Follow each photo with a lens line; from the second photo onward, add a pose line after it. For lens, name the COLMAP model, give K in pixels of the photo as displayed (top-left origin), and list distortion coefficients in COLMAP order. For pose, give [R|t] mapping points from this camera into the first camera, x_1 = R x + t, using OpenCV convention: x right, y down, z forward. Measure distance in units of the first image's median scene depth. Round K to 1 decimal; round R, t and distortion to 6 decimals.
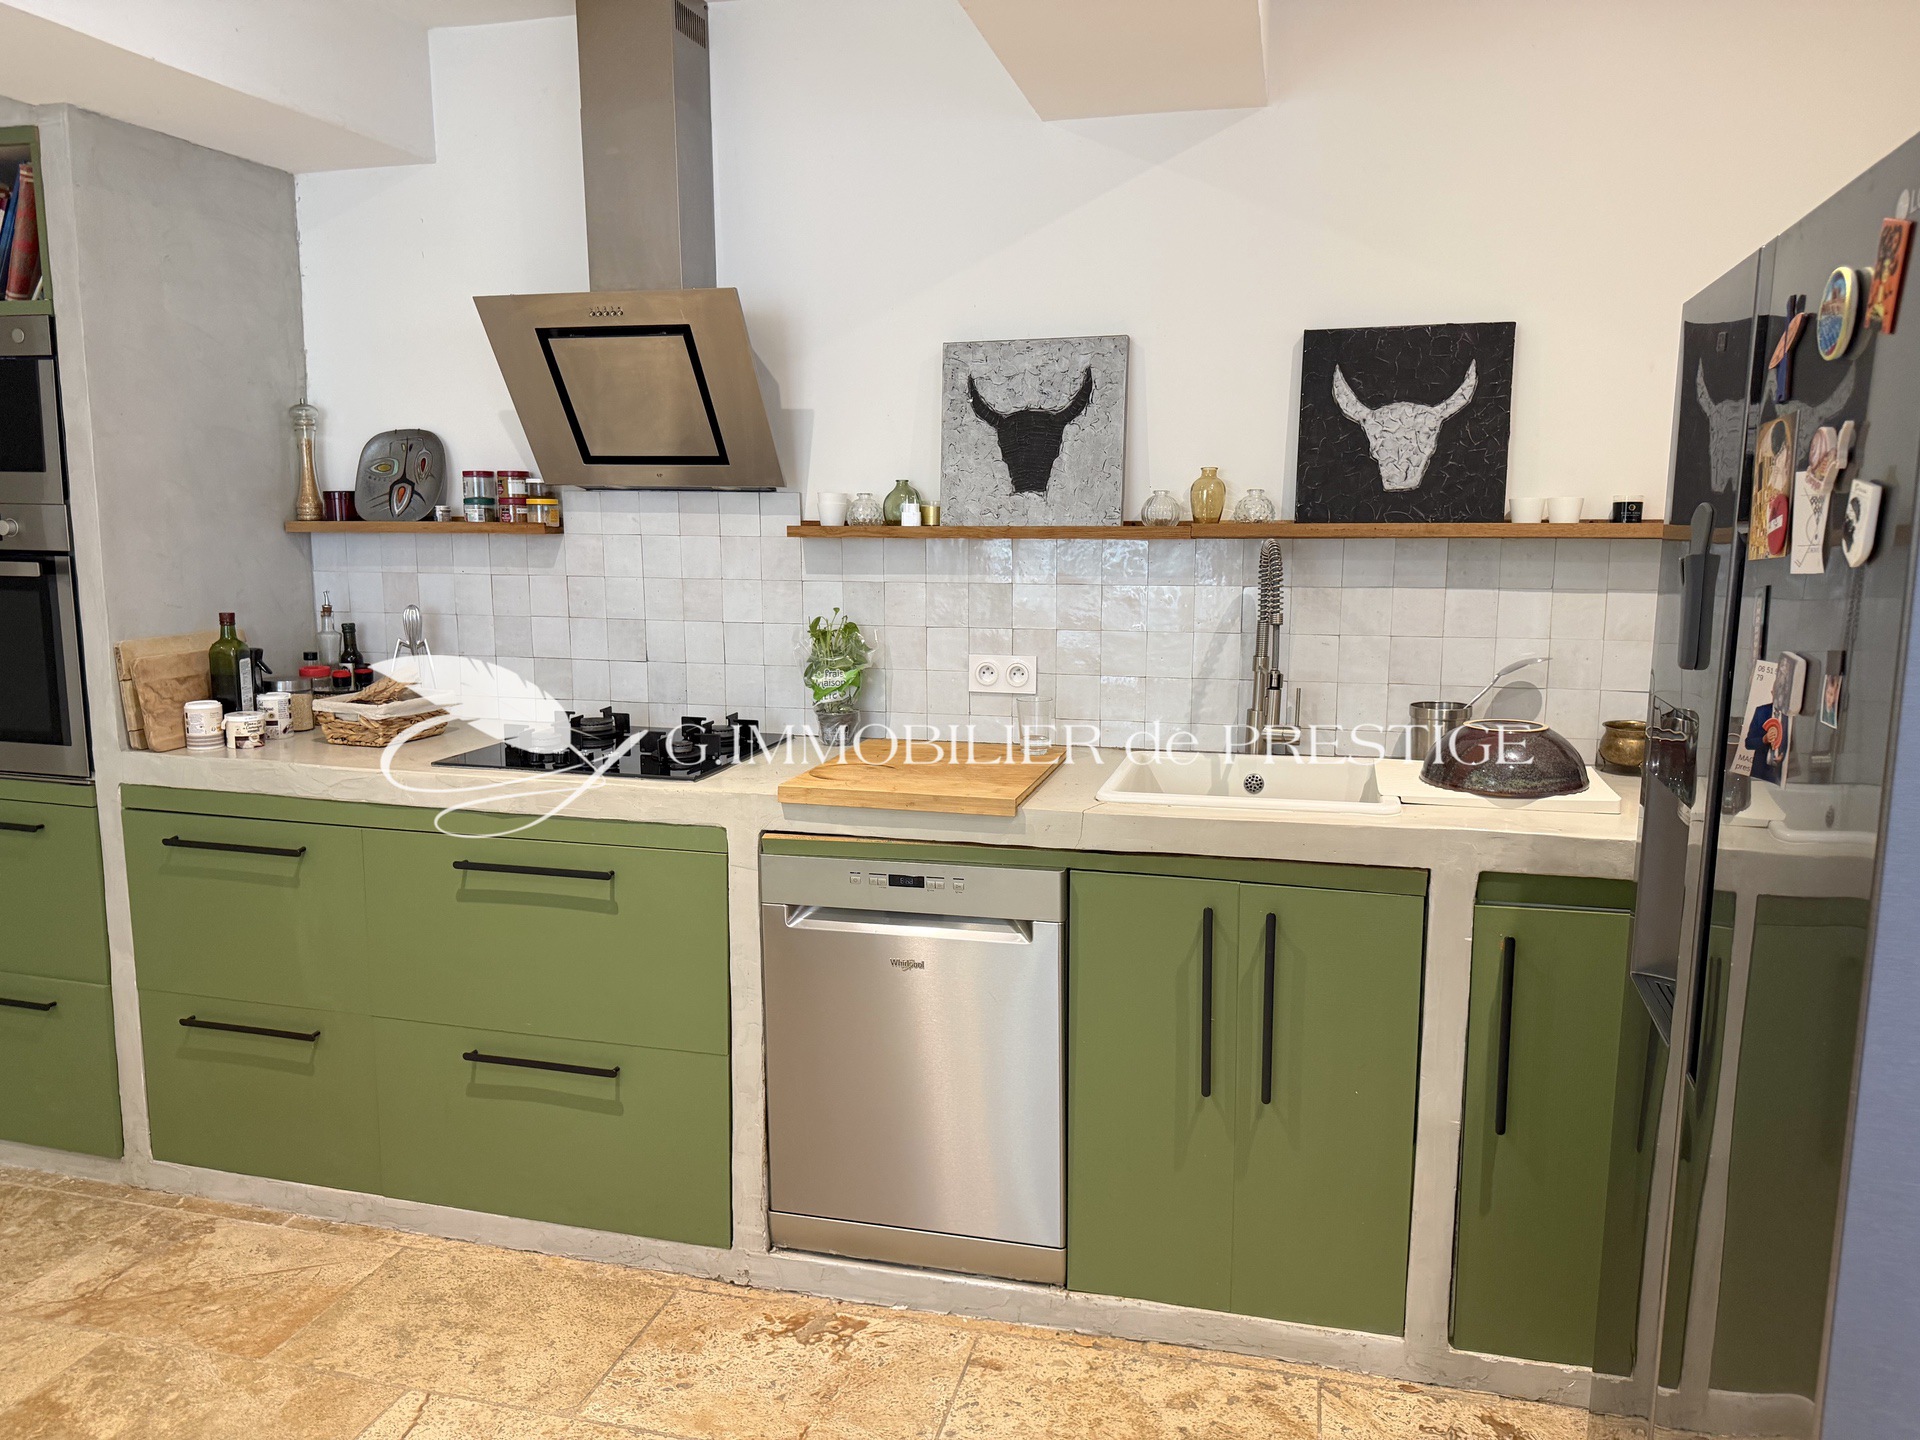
lens RADIAL K [[1365.7, 0, 956.3], [0, 1365.7, 723.1], [0, 0, 1]] dist [0.048416, -0.020929]
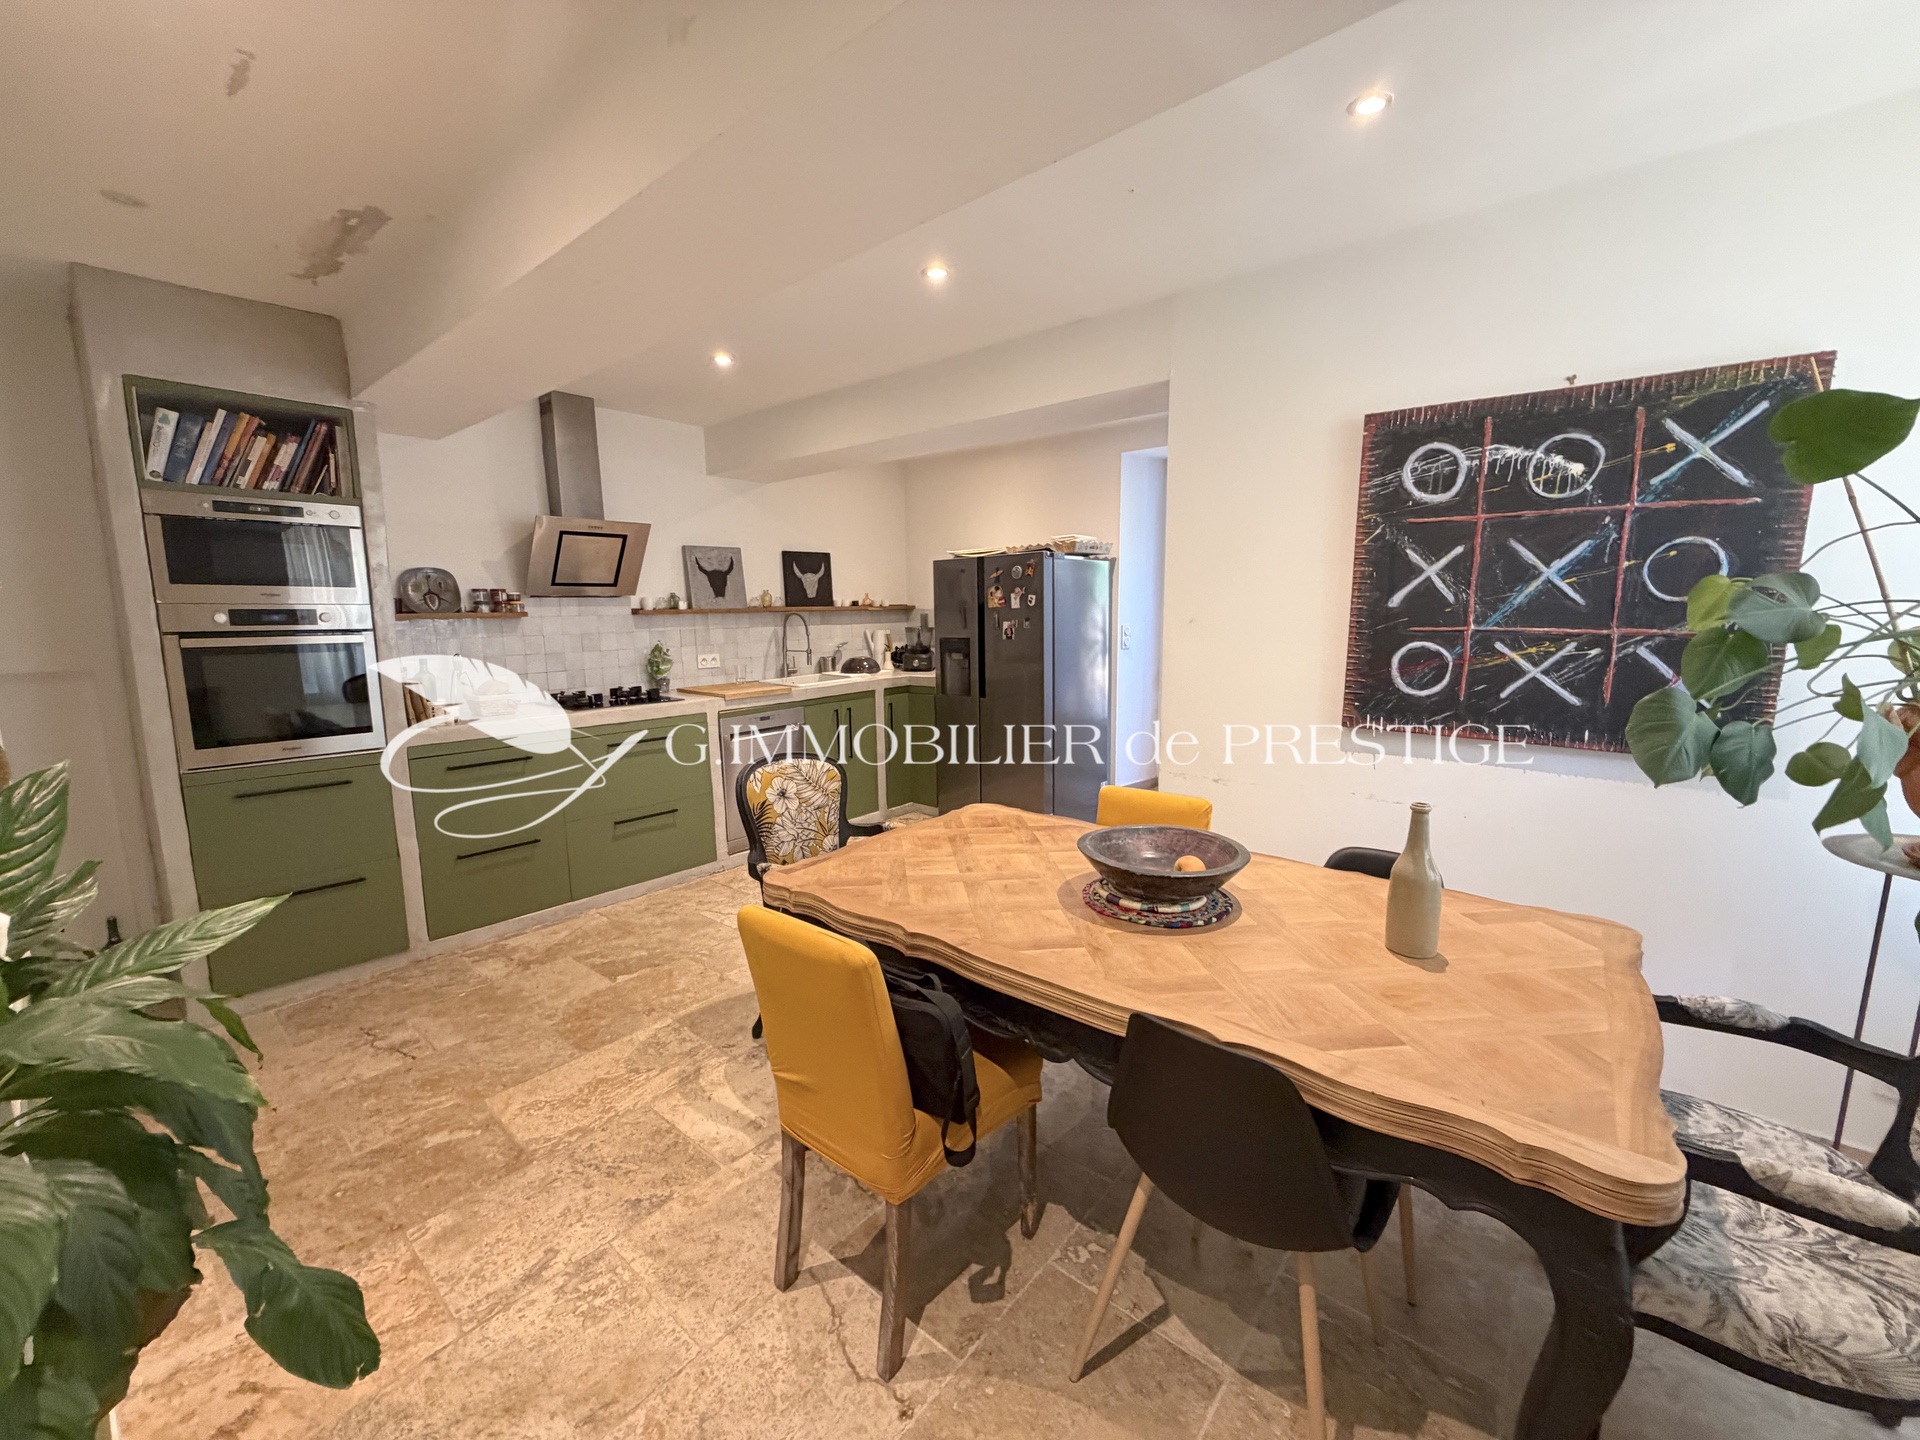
lens RADIAL K [[760.2, 0, 952.3], [0, 760.2, 716.9], [0, 0, 1]] dist [-0.002729, 0.000157]
pose [[0.439569, -0.135840, 0.887878, -1.226253], [0.157534, 0.984835, 0.072683, 0.045619], [-0.884286, 0.107921, 0.454302, -0.168745]]
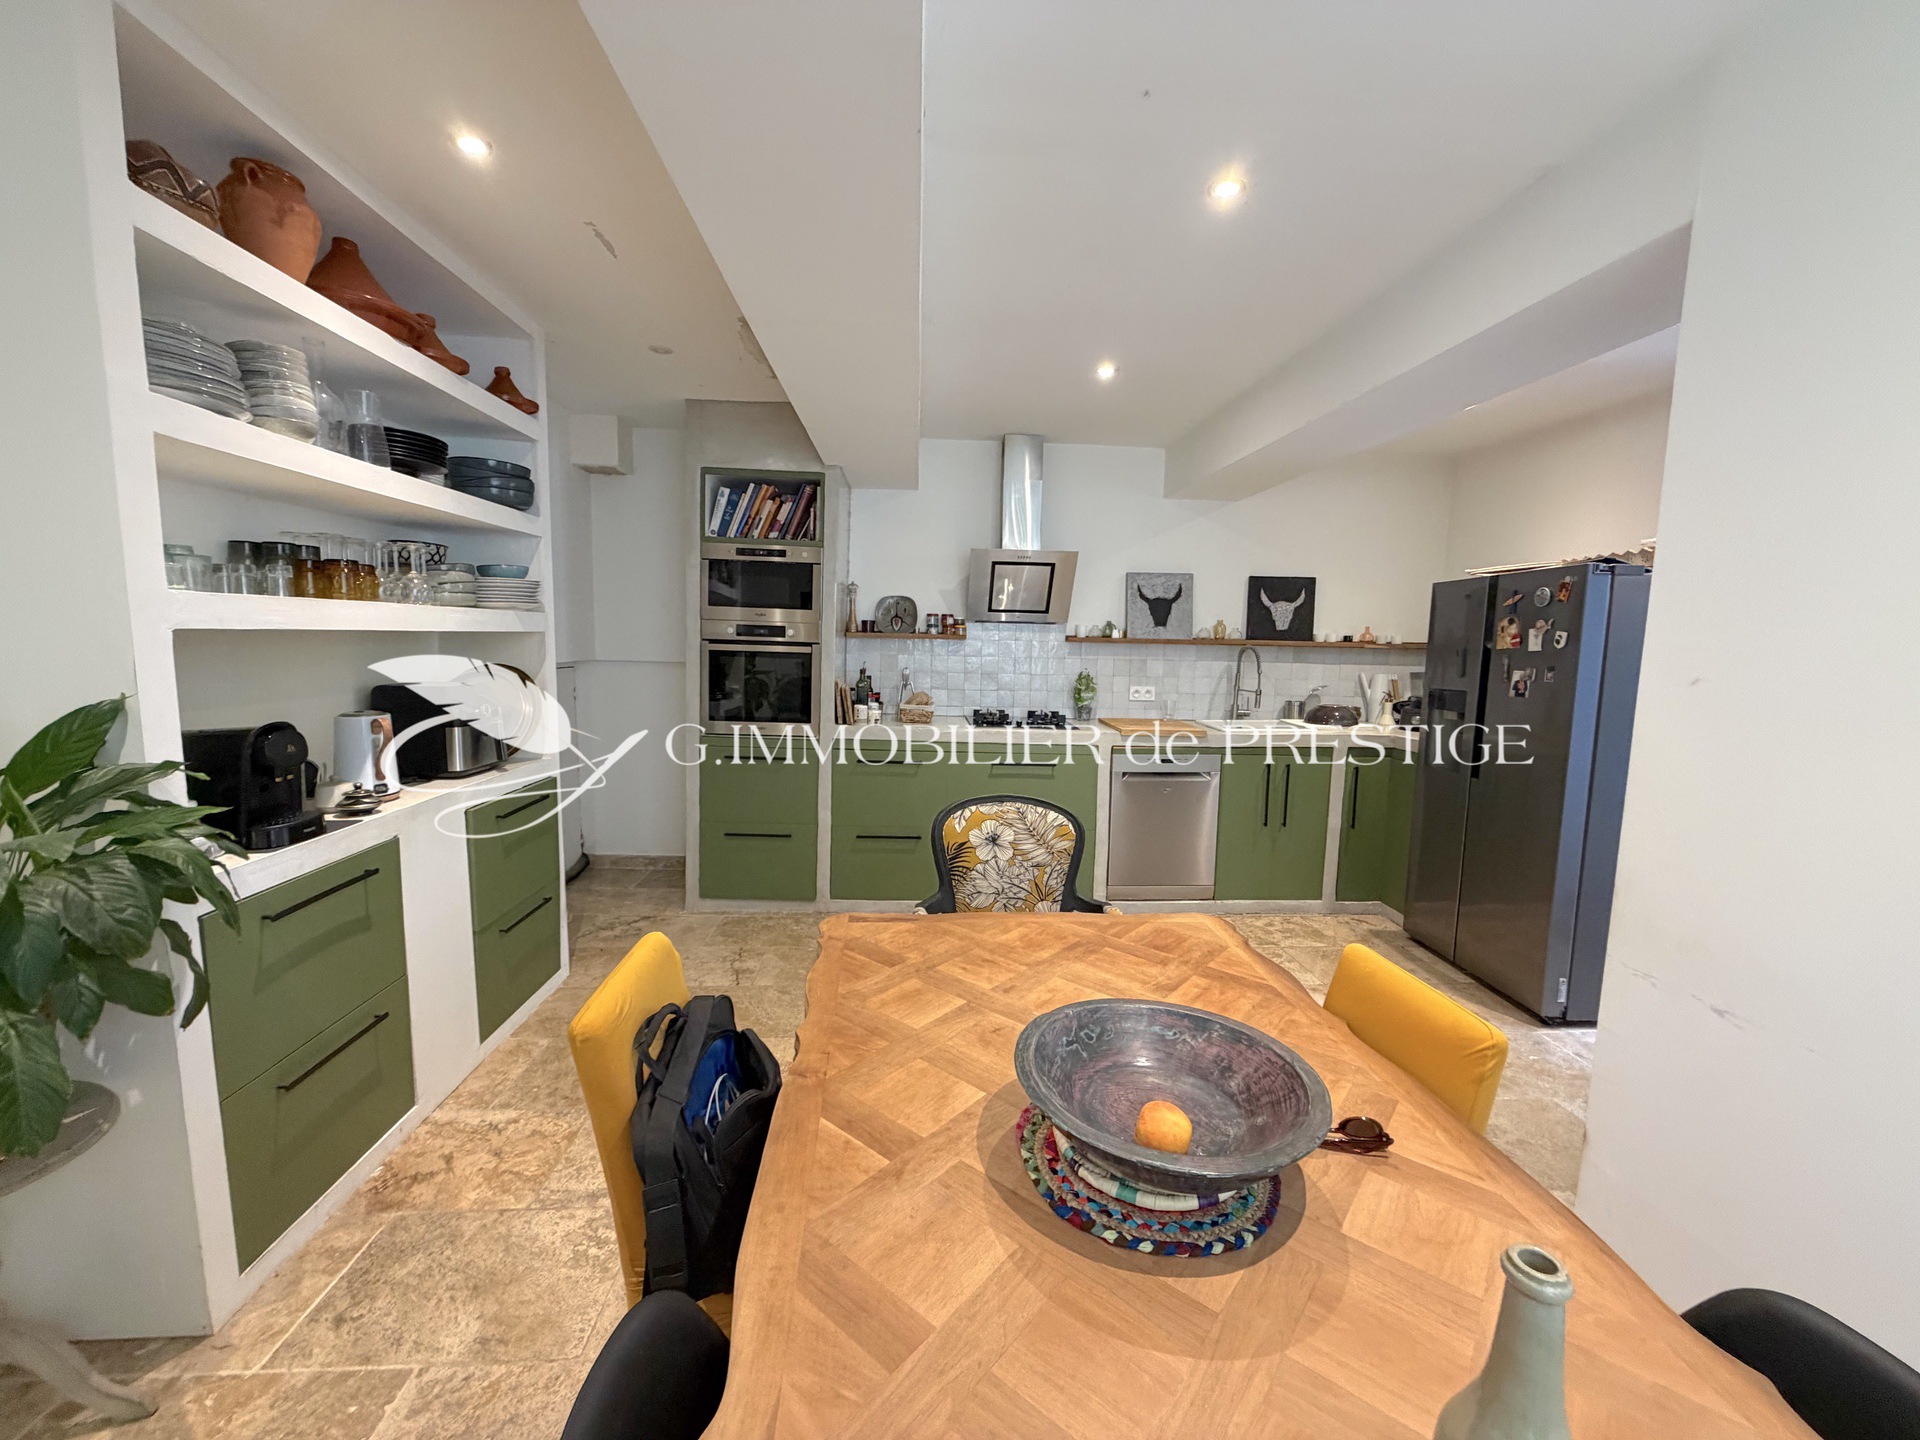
lens RADIAL K [[760.2, 0, 961.3], [0, 760.2, 717.3], [0, 0, 1]] dist [-0.002729, 0.000157]
pose [[0.951394, -0.010582, 0.307795, -0.807505], [0.026950, 0.998436, -0.048977, 0.078582], [-0.306796, 0.054892, 0.950191, -0.331973]]
